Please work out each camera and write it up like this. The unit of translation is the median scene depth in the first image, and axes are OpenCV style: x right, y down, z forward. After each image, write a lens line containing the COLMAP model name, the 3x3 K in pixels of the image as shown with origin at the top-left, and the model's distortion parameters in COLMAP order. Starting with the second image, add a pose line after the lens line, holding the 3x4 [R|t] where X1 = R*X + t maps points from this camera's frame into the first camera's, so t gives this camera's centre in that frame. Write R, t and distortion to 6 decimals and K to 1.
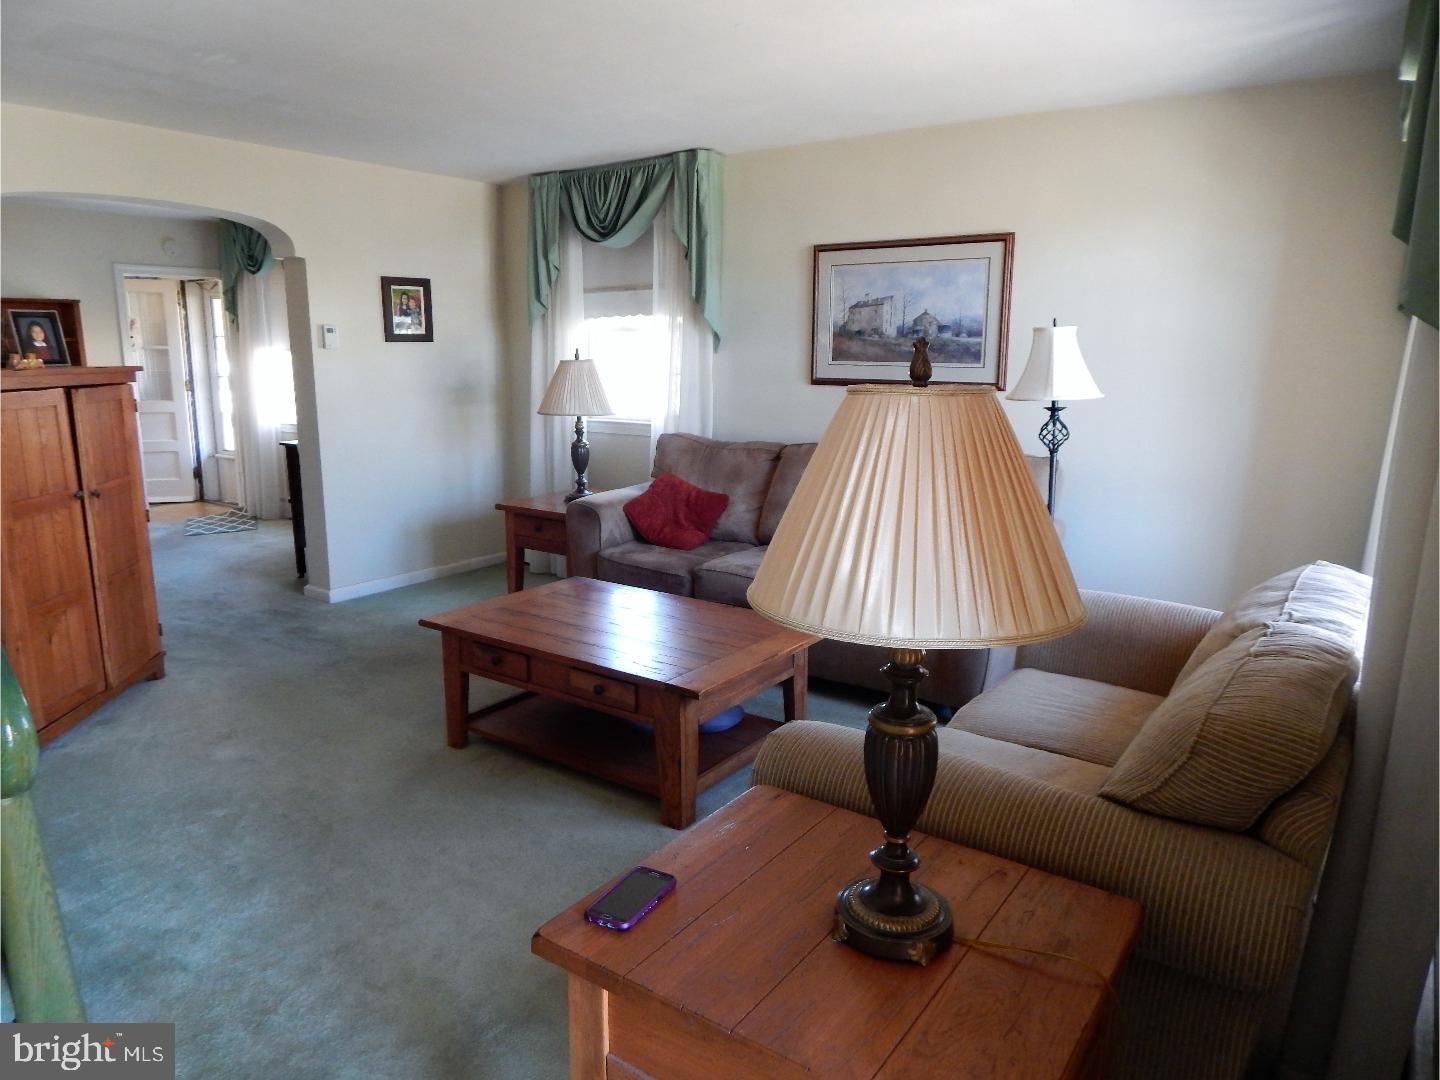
lens RADIAL K [[955.4, 0, 722.4], [0, 955.4, 528.4], [0, 0, 1]] dist [0.008499, -0.005632]
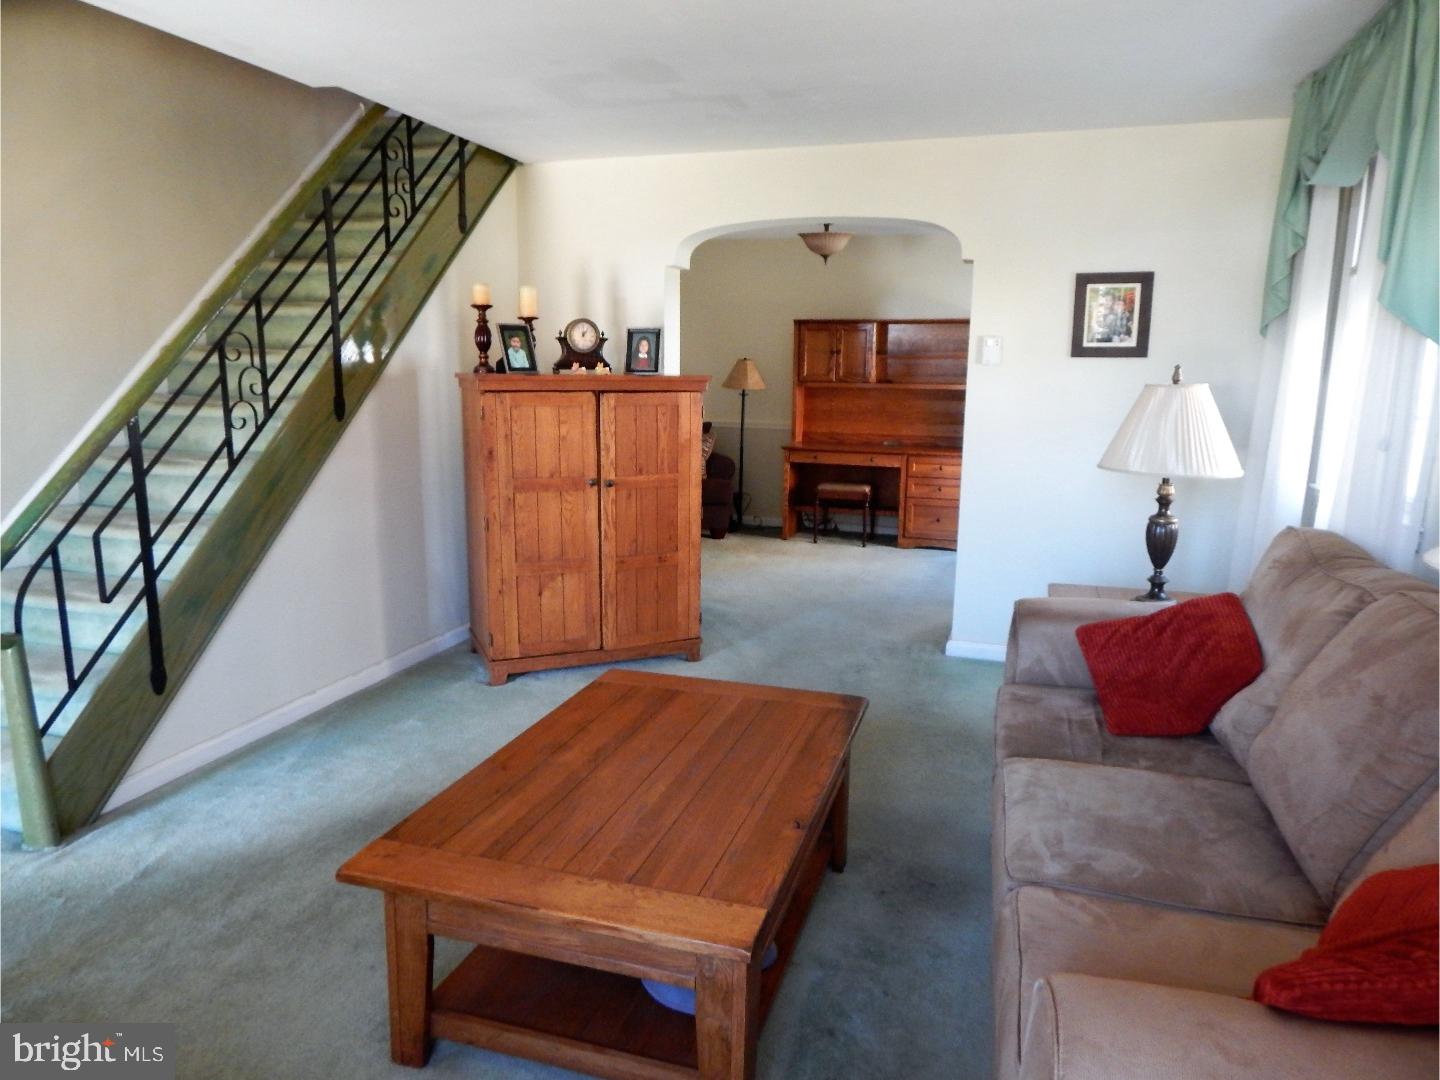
lens RADIAL K [[955.4, 0, 722.4], [0, 955.4, 528.4], [0, 0, 1]] dist [0.008499, -0.005632]
pose [[0.318637, 0.168963, -0.932696, 0.471120], [-0.189653, 0.975452, 0.111917, -0.135976], [0.928710, 0.141227, 0.342859, 0.722520]]
